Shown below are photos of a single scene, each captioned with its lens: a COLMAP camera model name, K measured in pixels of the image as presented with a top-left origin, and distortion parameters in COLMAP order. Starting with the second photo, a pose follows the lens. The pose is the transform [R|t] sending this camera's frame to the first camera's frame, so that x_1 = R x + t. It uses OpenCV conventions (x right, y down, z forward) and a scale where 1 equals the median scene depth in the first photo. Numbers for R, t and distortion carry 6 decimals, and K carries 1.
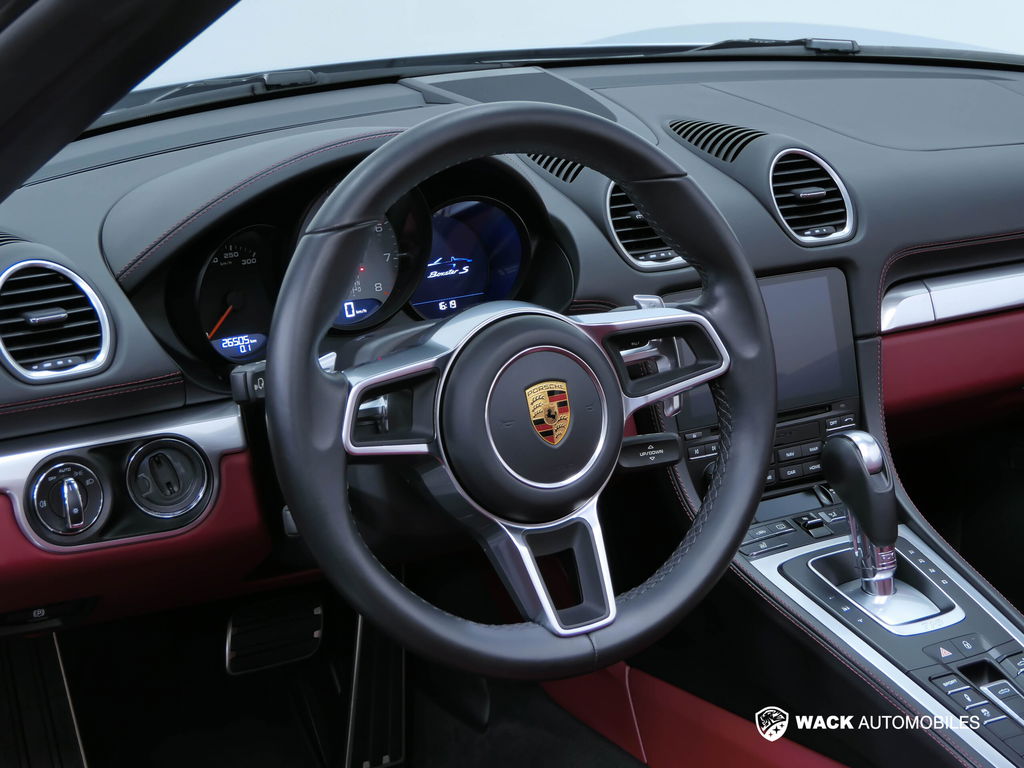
lens RADIAL K [[2090.3, 0, 511.1], [0, 2090.3, 385.5], [0, 0, 1]] dist [0.134883, 0.000000]
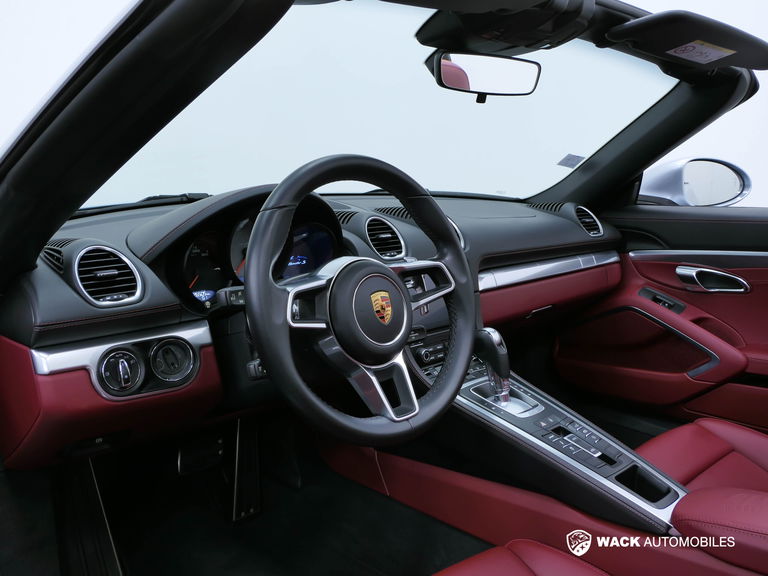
lens RADIAL K [[744.7, 0, 386.3], [0, 744.7, 286.0], [0, 0, 1]] dist [0.074933, 0.000000]
pose [[0.976728, -0.041075, 0.210510, -0.117298], [0.065604, 0.991664, -0.110895, 0.067146], [-0.204200, 0.122124, 0.971282, 0.297084]]
